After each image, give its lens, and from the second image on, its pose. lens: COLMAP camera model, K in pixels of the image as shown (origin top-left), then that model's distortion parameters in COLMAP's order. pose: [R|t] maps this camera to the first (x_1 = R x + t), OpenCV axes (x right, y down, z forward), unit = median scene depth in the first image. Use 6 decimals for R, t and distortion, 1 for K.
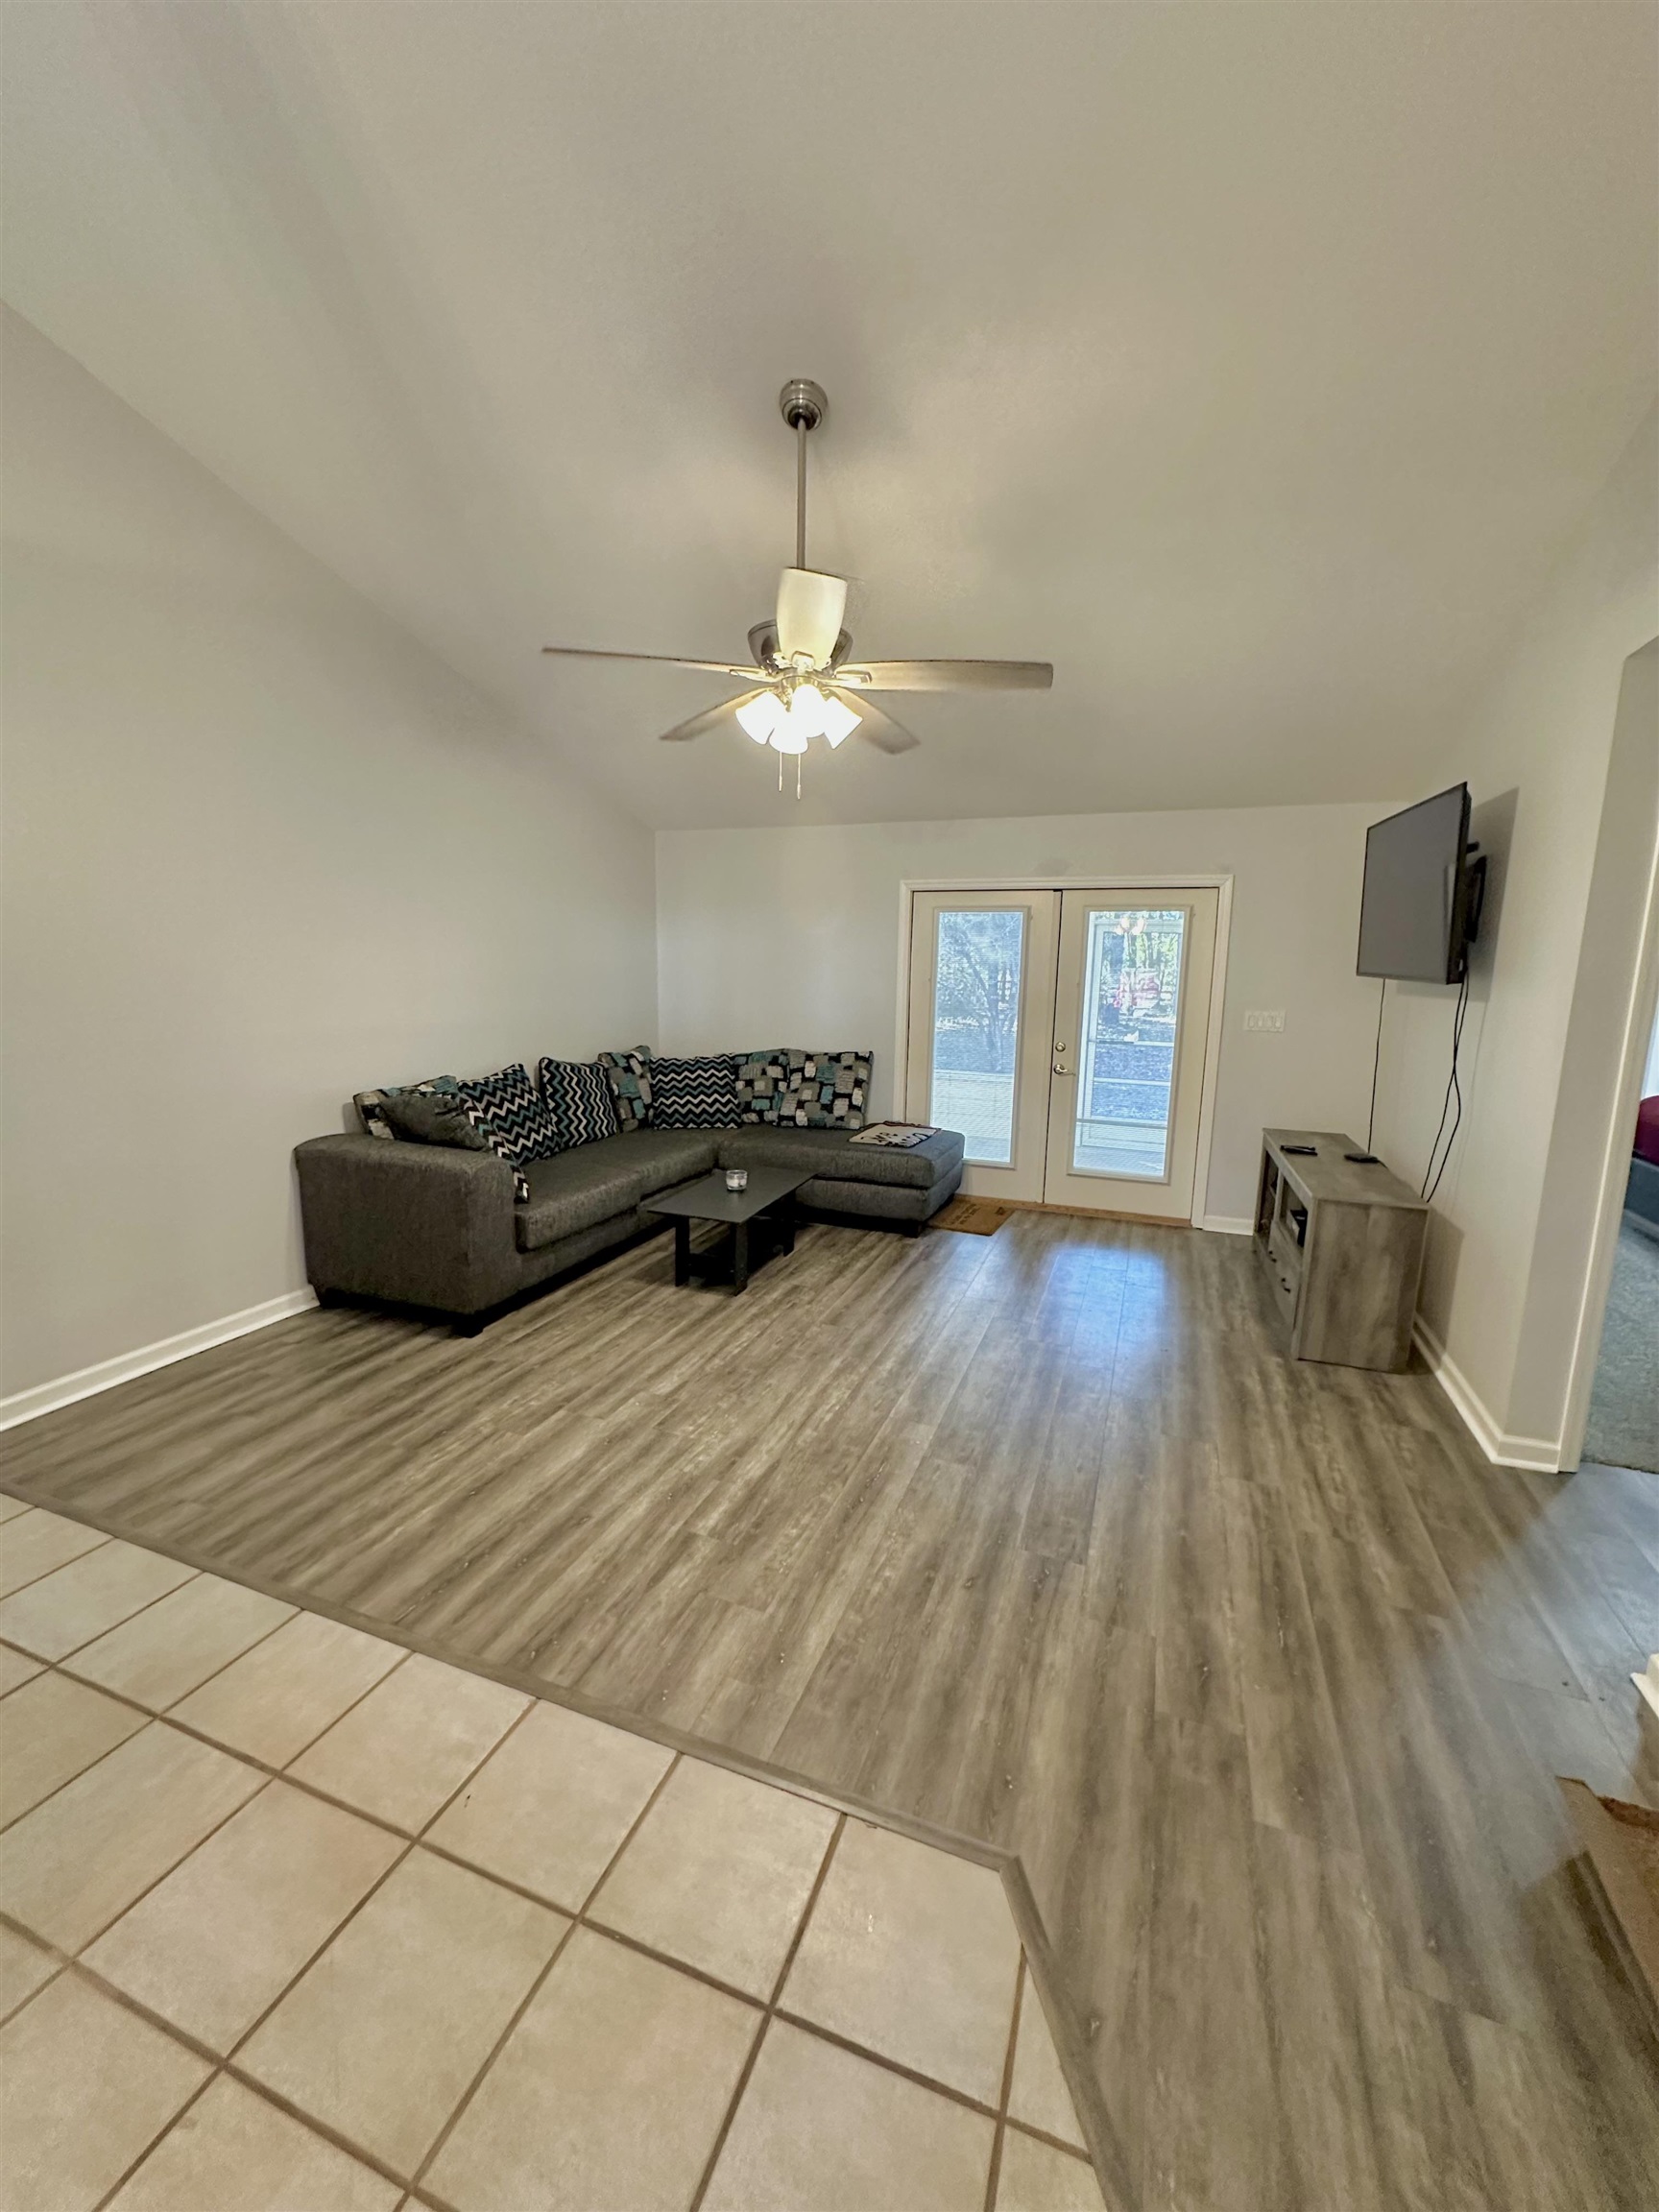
lens RADIAL K [[884.1, 0, 828.4], [0, 884.1, 1107.1], [0, 0, 1]] dist [-0.004718, 0.000229]
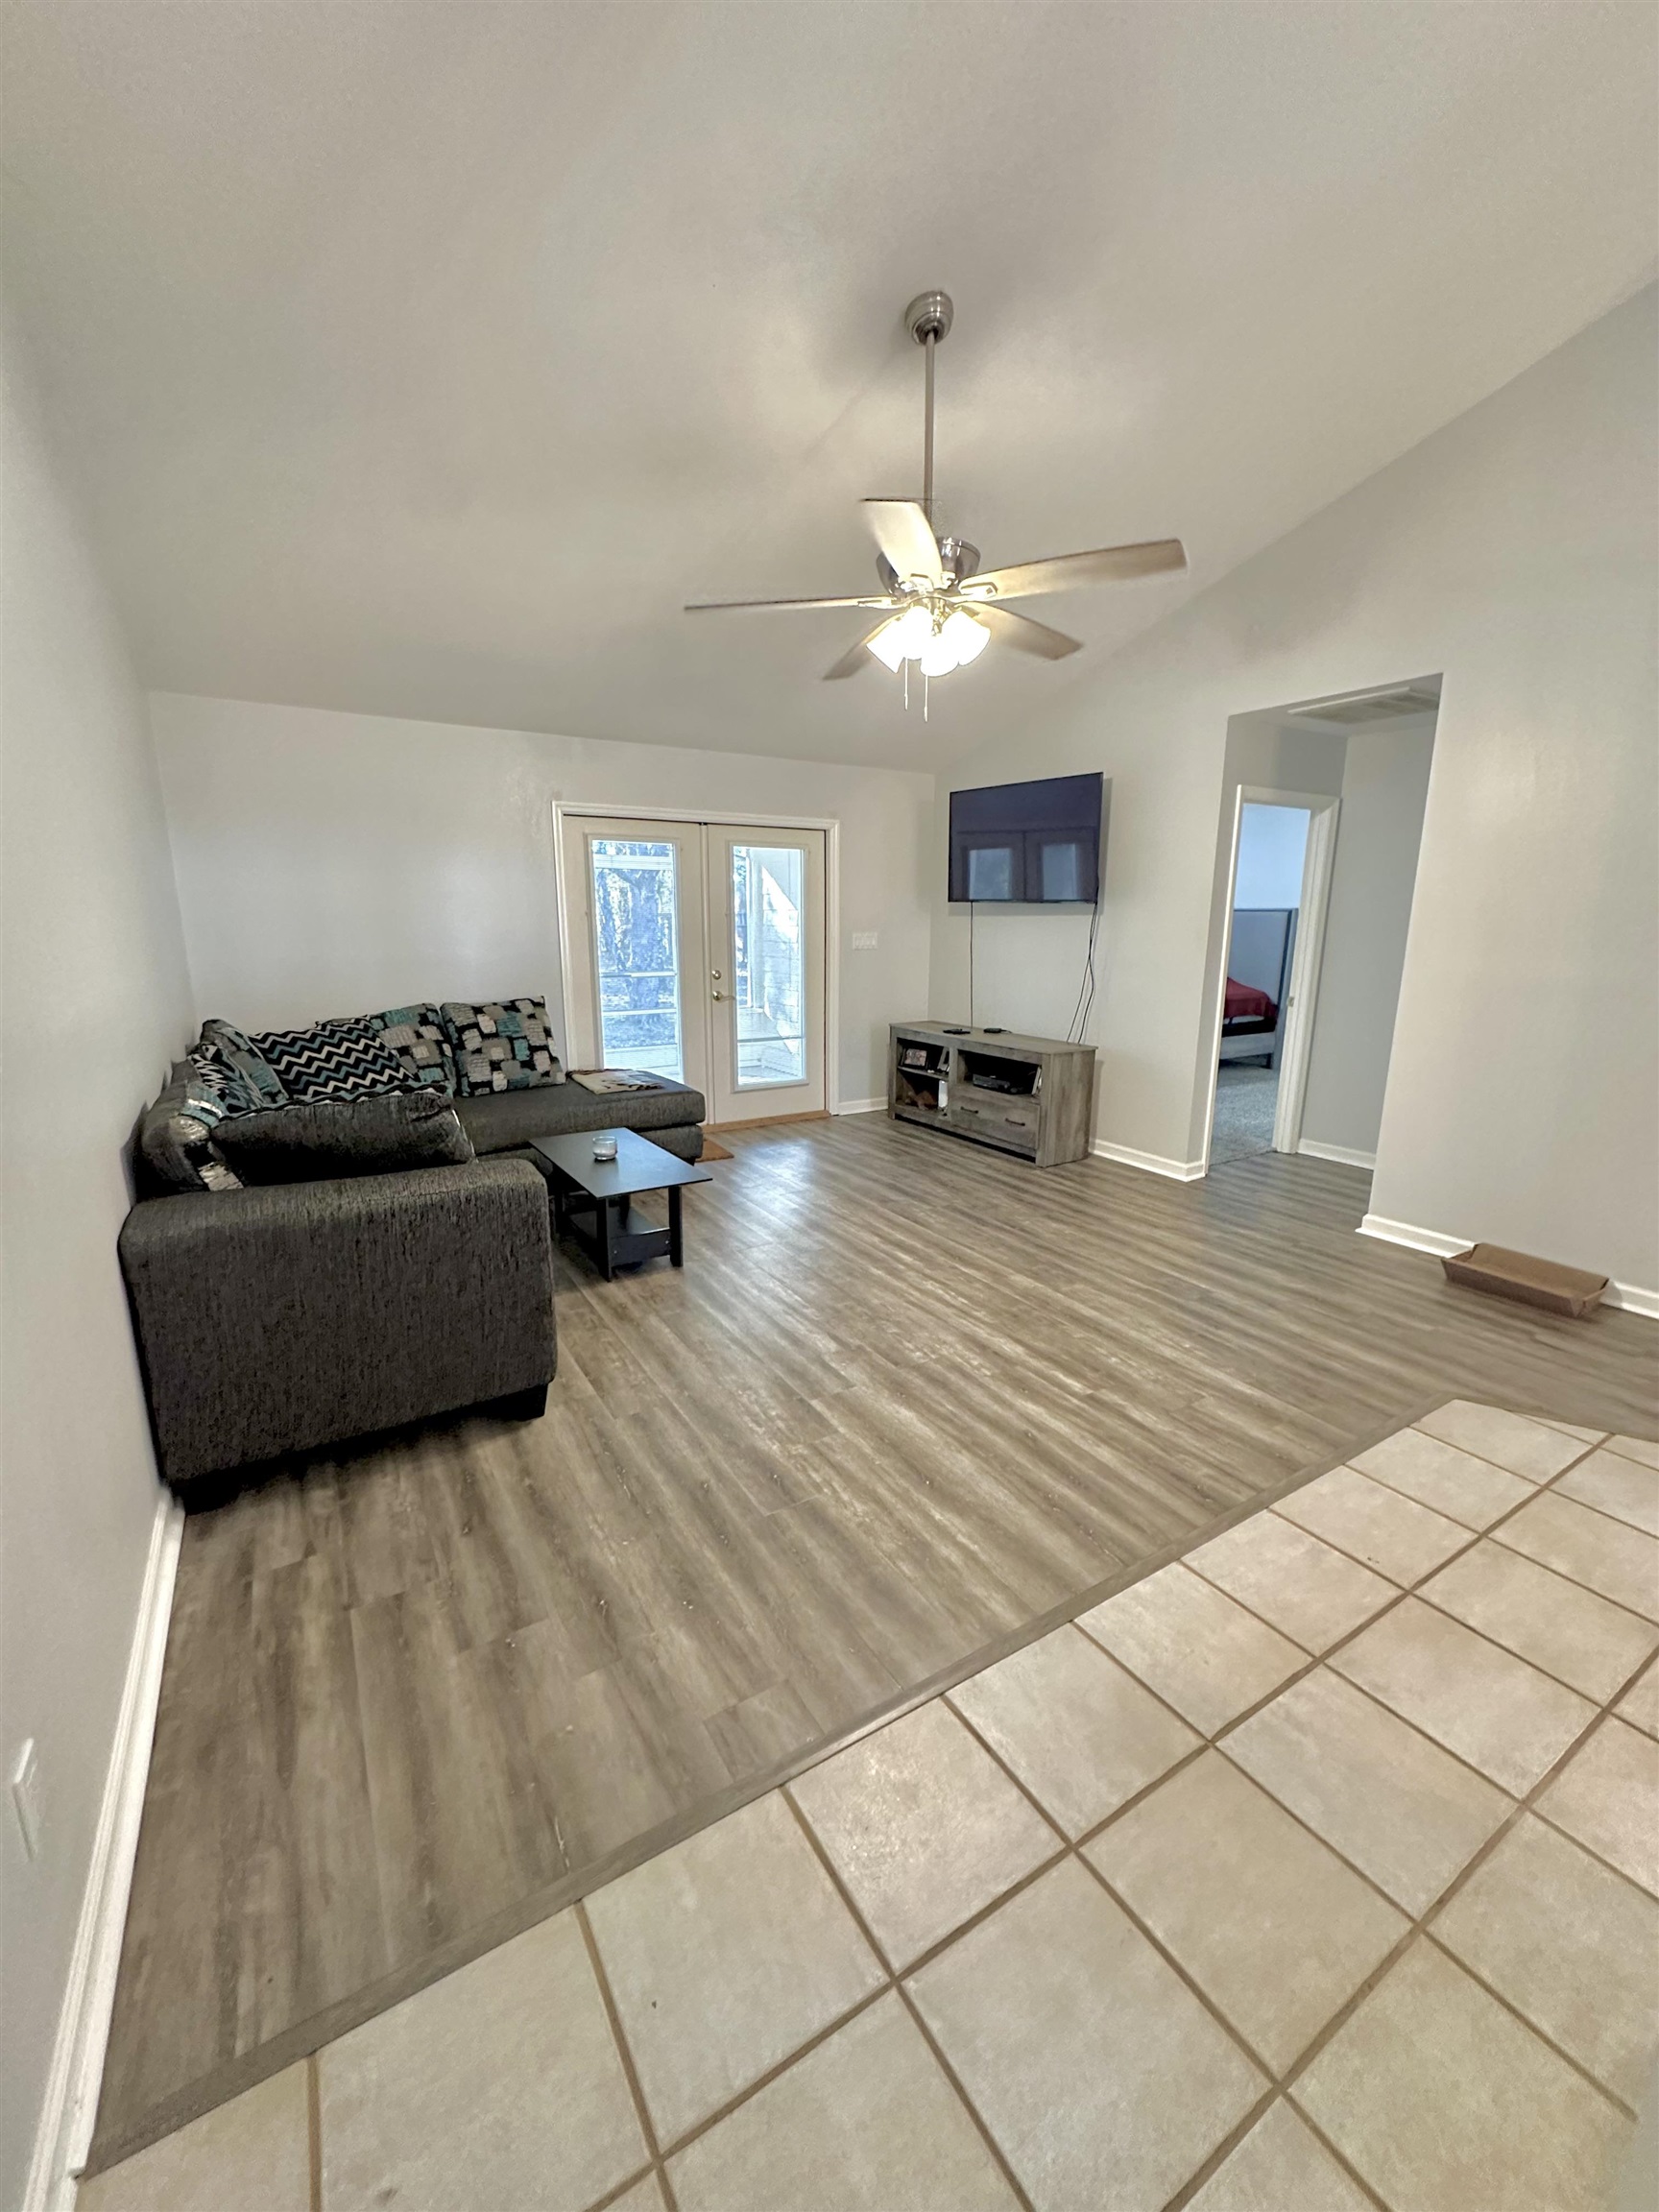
lens RADIAL K [[884.1, 0, 830.6], [0, 884.1, 1107.1], [0, 0, 1]] dist [-0.004718, 0.000229]
pose [[0.606469, -0.183668, 0.773603, -0.941690], [0.135012, 0.982613, 0.127449, -0.053825], [-0.783561, 0.027152, 0.620722, 0.446468]]
